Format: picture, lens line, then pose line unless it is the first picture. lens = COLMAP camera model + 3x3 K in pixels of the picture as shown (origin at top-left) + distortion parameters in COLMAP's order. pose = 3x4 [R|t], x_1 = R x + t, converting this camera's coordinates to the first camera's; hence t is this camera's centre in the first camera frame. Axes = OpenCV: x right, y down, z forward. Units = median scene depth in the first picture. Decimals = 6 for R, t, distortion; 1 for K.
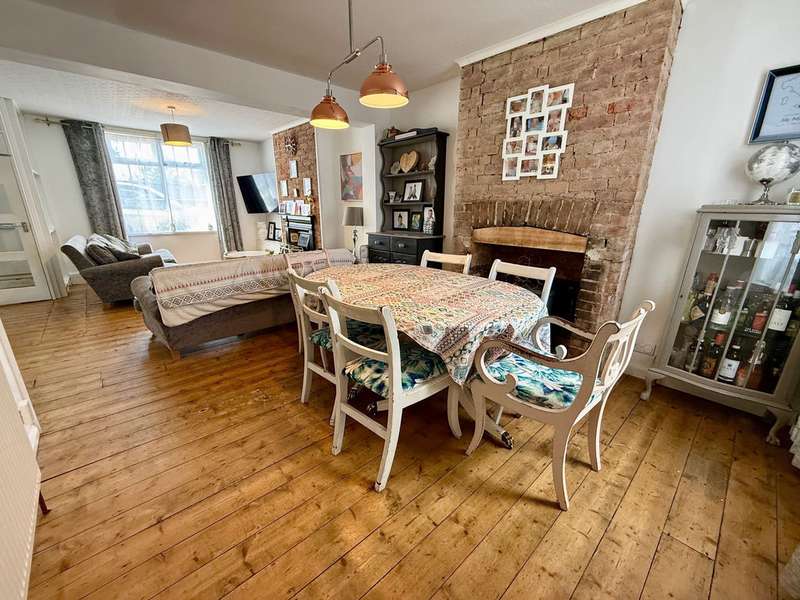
lens RADIAL K [[320.5, 0, 398.5], [0, 320.5, 300.4], [0, 0, 1]] dist [0.001172, -0.000680]
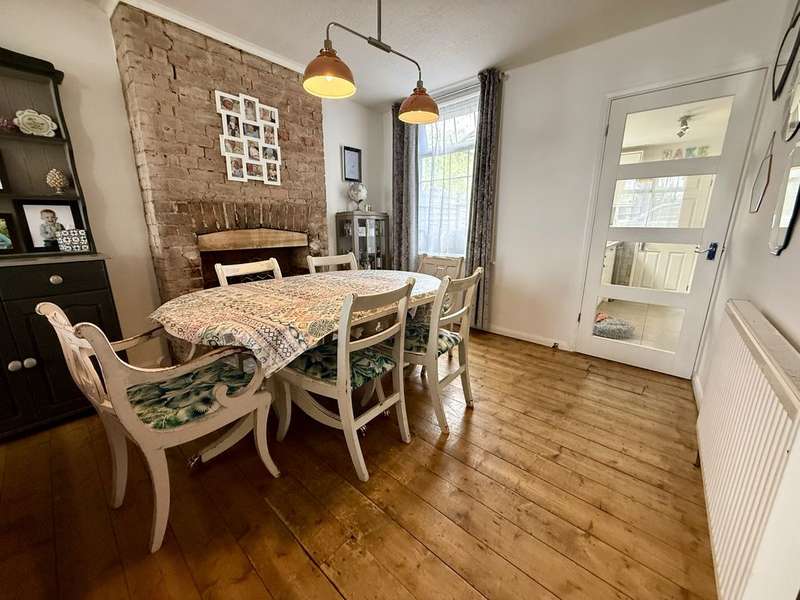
lens RADIAL K [[320.5, 0, 398.3], [0, 320.5, 301.0], [0, 0, 1]] dist [0.001172, -0.000680]
pose [[-0.108145, -0.239540, 0.964845, -0.674507], [0.277706, 0.924621, 0.260681, -0.152207], [-0.954560, 0.296134, -0.033472, 0.646062]]
